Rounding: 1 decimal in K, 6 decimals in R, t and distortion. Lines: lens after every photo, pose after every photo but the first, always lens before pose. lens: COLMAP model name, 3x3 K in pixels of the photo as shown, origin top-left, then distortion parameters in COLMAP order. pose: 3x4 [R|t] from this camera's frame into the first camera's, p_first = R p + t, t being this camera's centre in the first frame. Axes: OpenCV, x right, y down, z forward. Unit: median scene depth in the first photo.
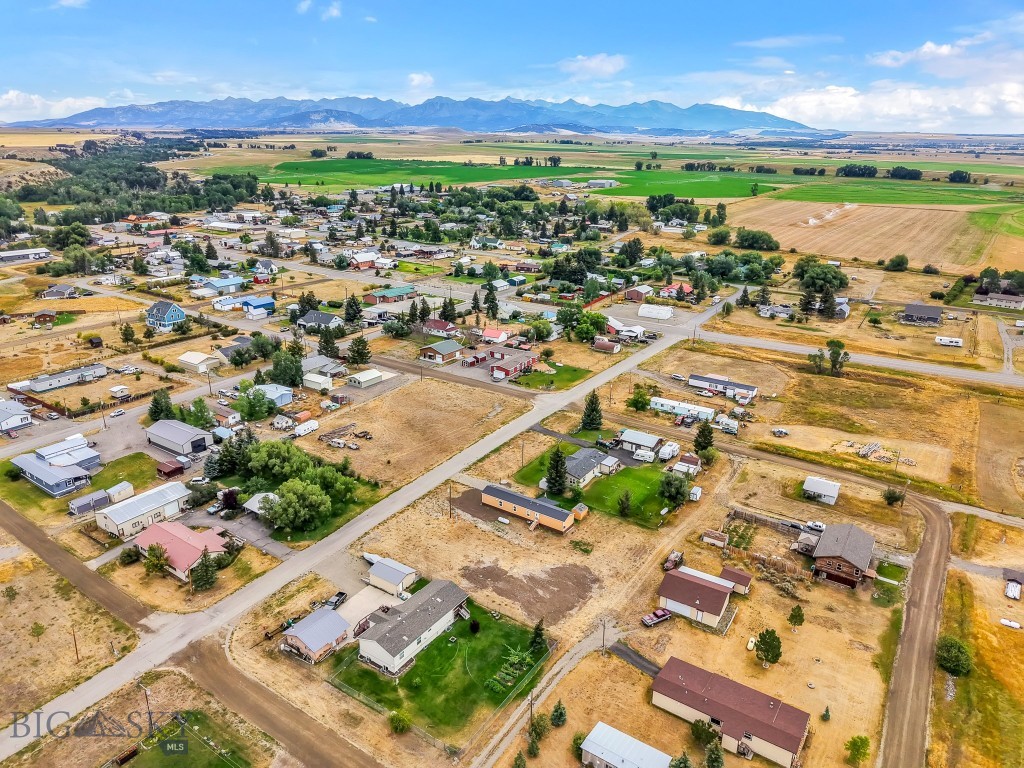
lens RADIAL K [[682.1, 0, 512.0], [0, 682.1, 384.0], [0, 0, 1]] dist [0.037588, -0.052991]
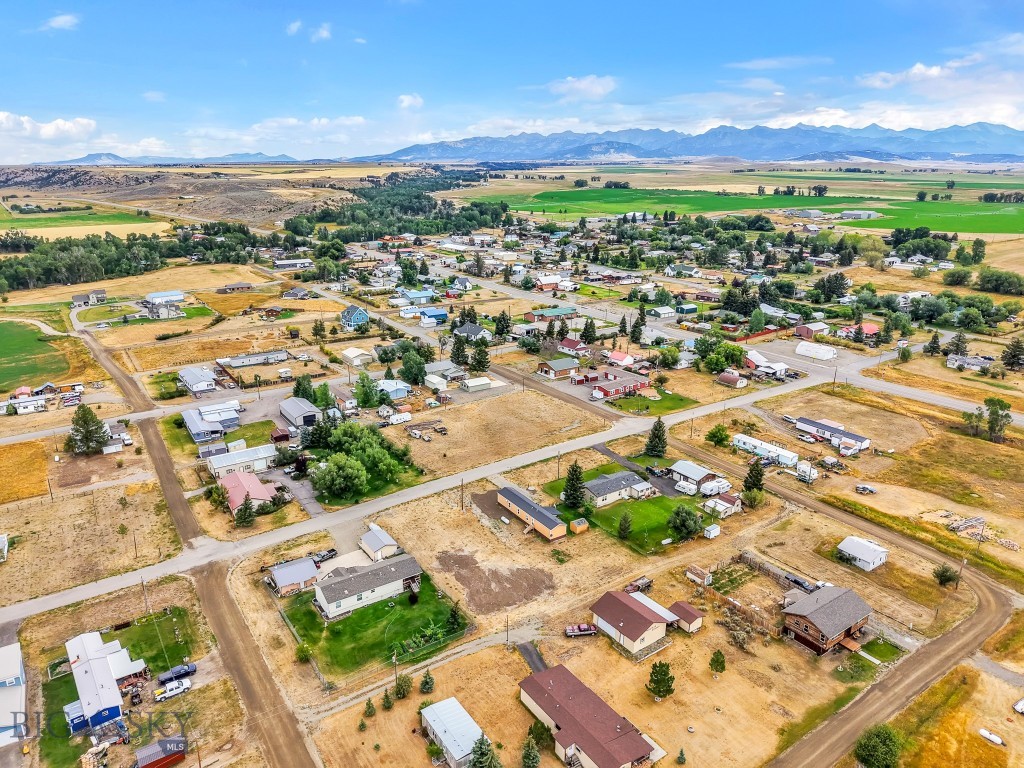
lens RADIAL K [[682.1, 0, 512.0], [0, 682.1, 384.0], [0, 0, 1]] dist [0.037588, -0.052991]
pose [[0.928223, 0.103834, -0.357239, 0.230963], [-0.117898, 0.992867, -0.017754, 0.004151], [0.352847, 0.058598, 0.933844, -0.002830]]
